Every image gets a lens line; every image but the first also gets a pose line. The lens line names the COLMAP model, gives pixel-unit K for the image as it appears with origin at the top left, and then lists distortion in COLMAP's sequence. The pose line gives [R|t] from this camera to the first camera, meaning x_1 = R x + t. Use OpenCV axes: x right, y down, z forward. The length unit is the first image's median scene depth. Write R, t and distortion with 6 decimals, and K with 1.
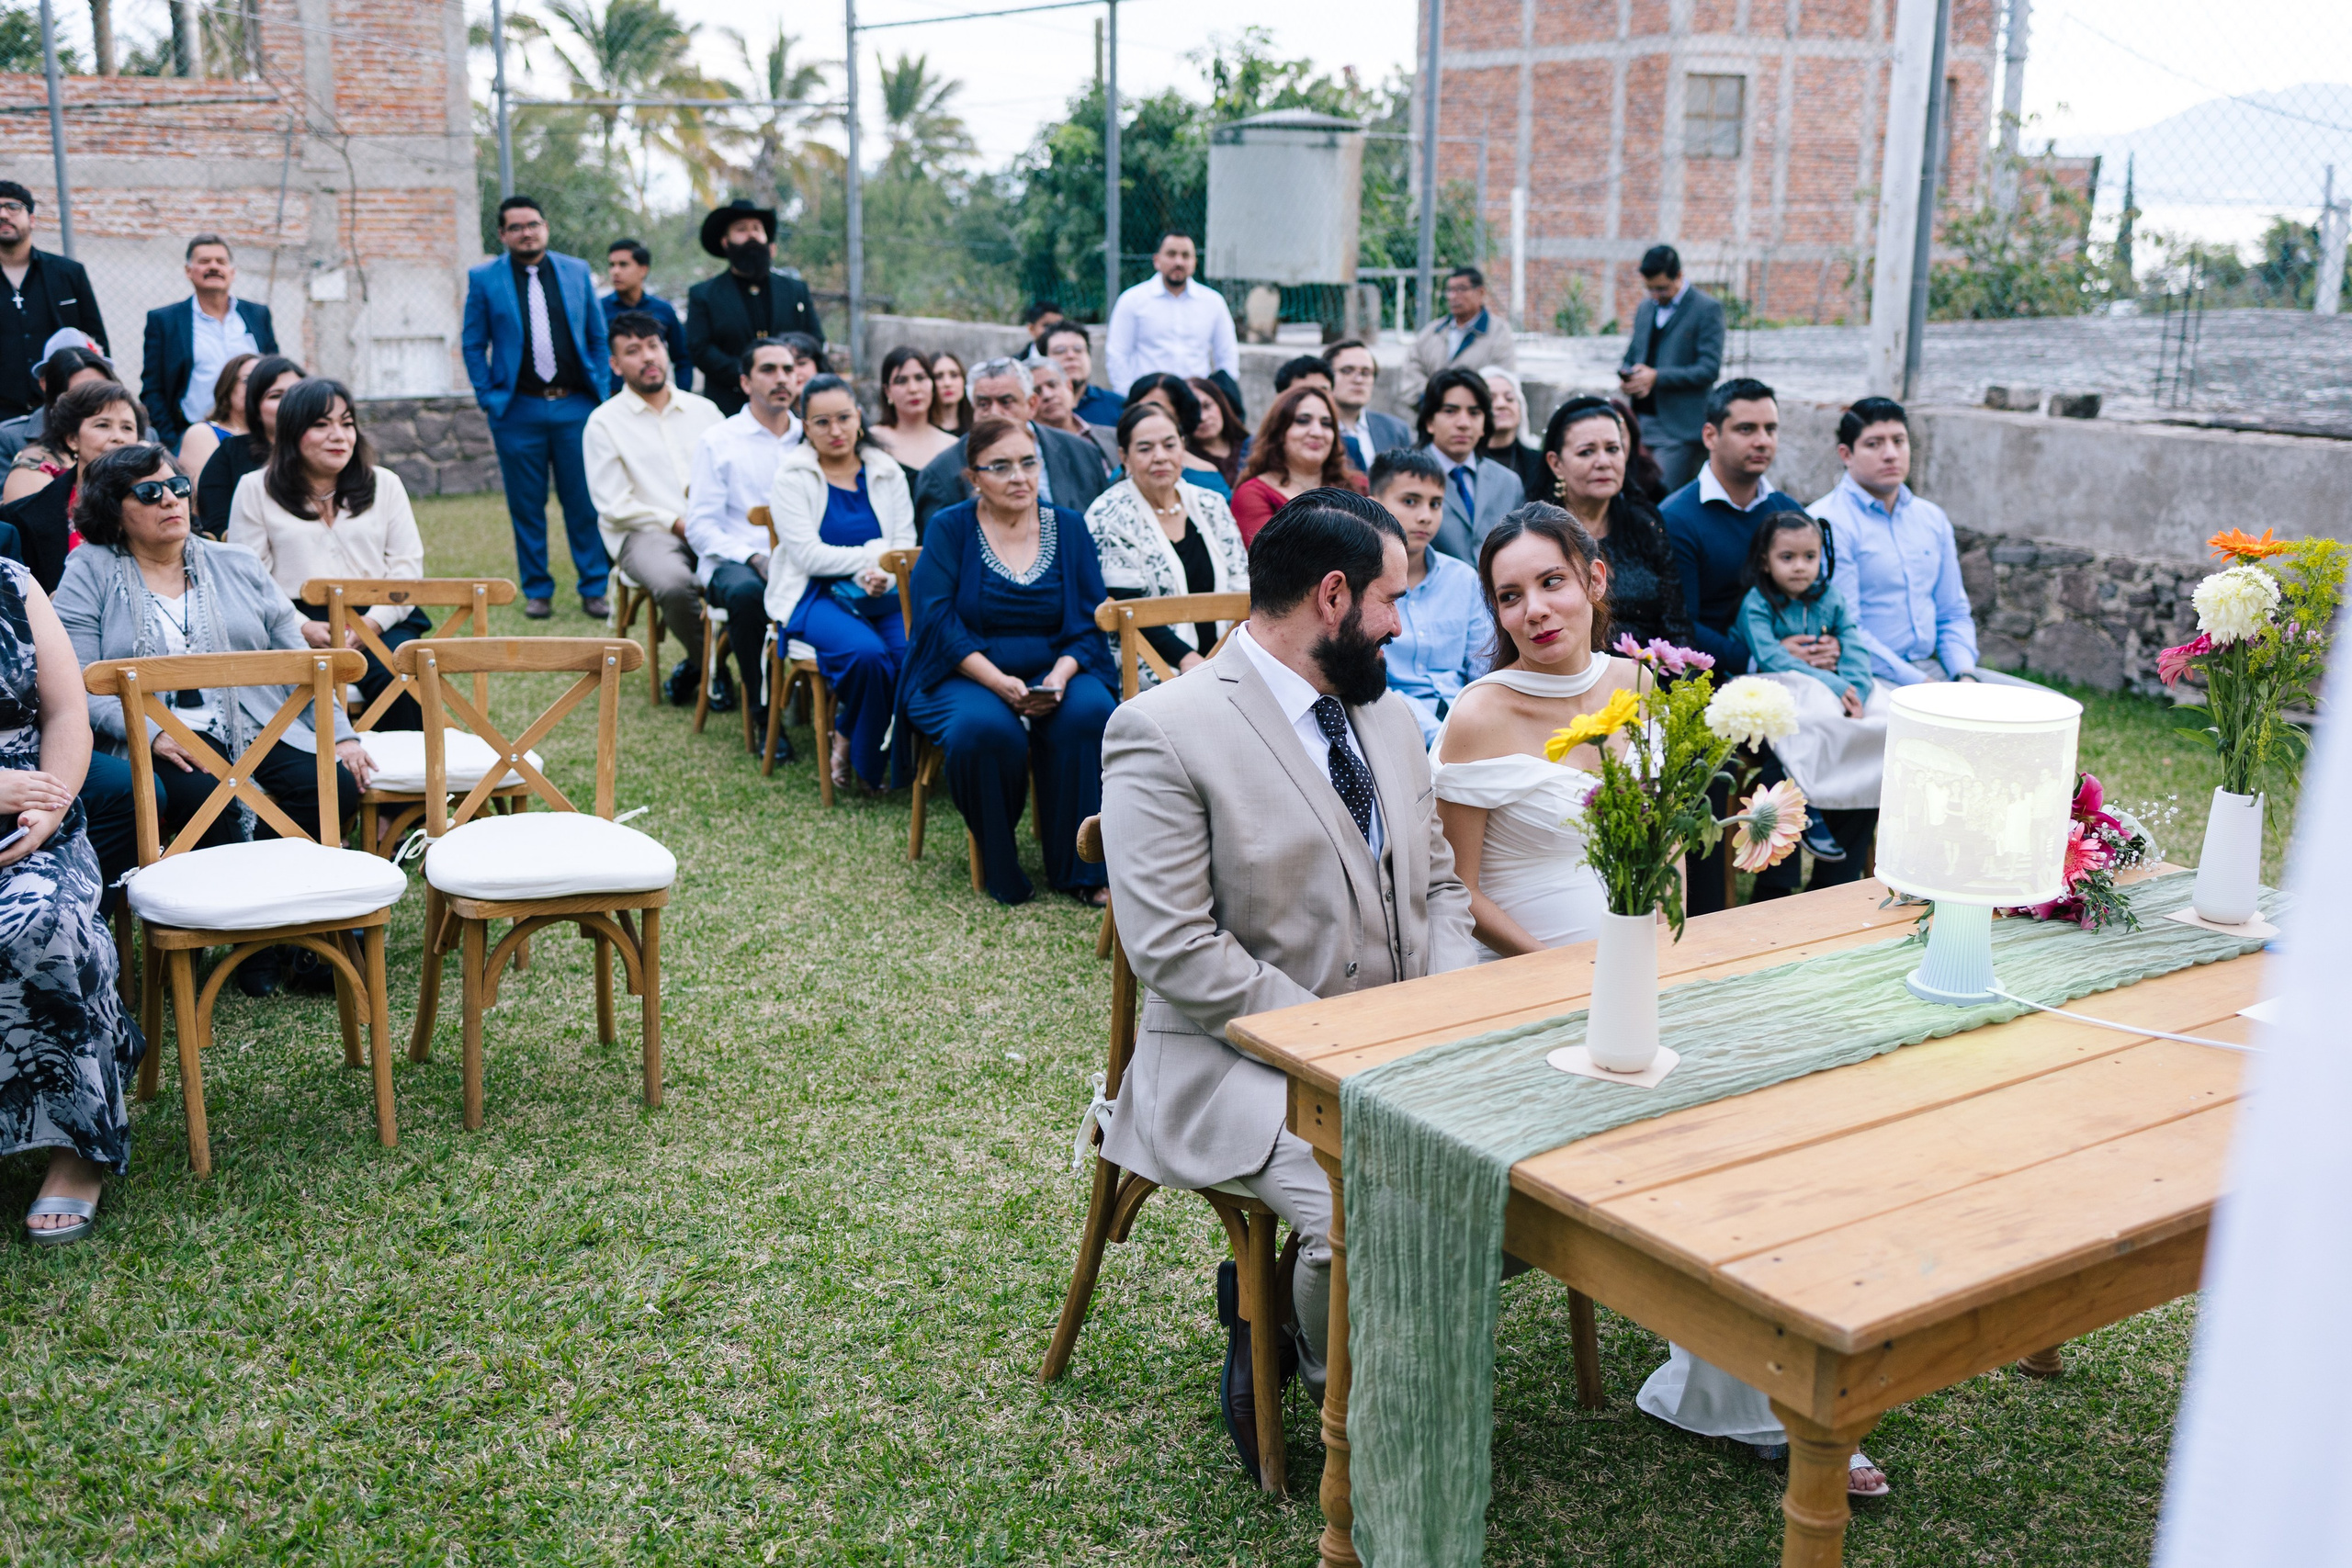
lens RADIAL K [[2444.9, 0, 1126.4], [0, 2444.9, 778.7], [0, 0, 1]] dist [0.005251, 0.047443]
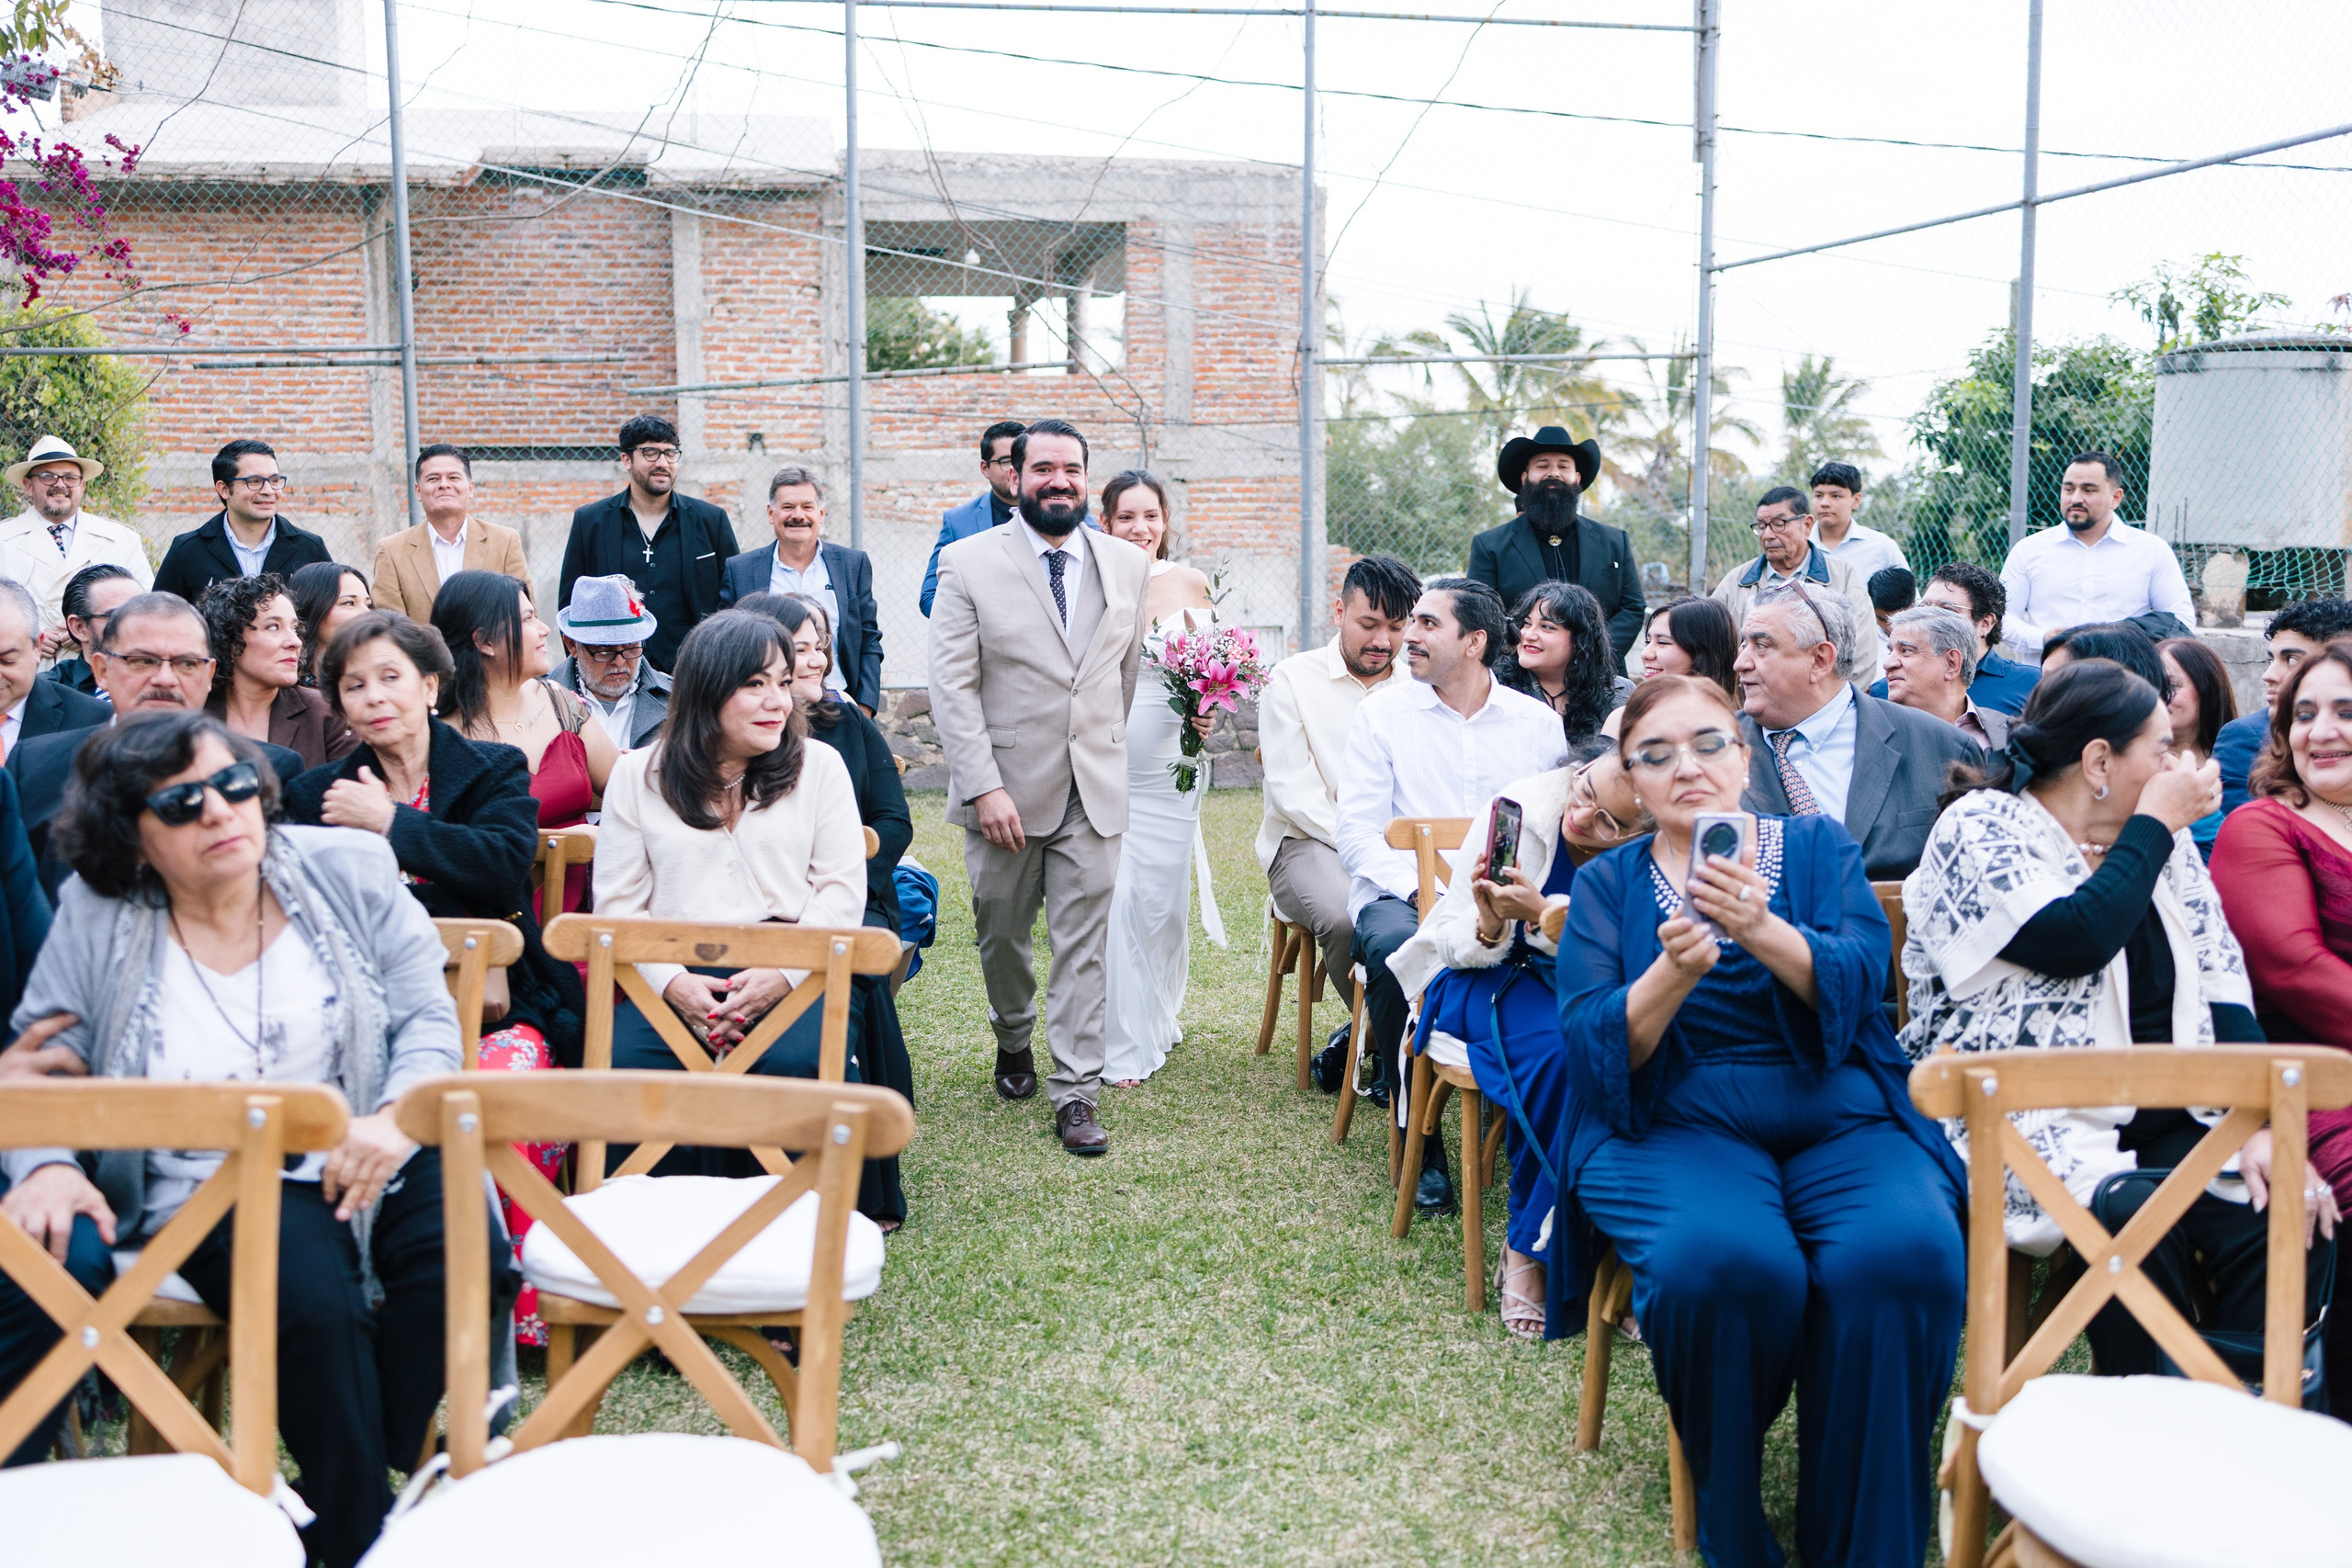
lens RADIAL K [[2444.9, 0, 1126.4], [0, 2444.9, 778.7], [0, 0, 1]] dist [0.005251, 0.047443]
pose [[0.936855, 0.030404, -0.348394, 0.002053], [-0.072909, 0.991304, -0.109548, -0.015640], [0.342033, 0.128032, 0.930925, 0.126246]]
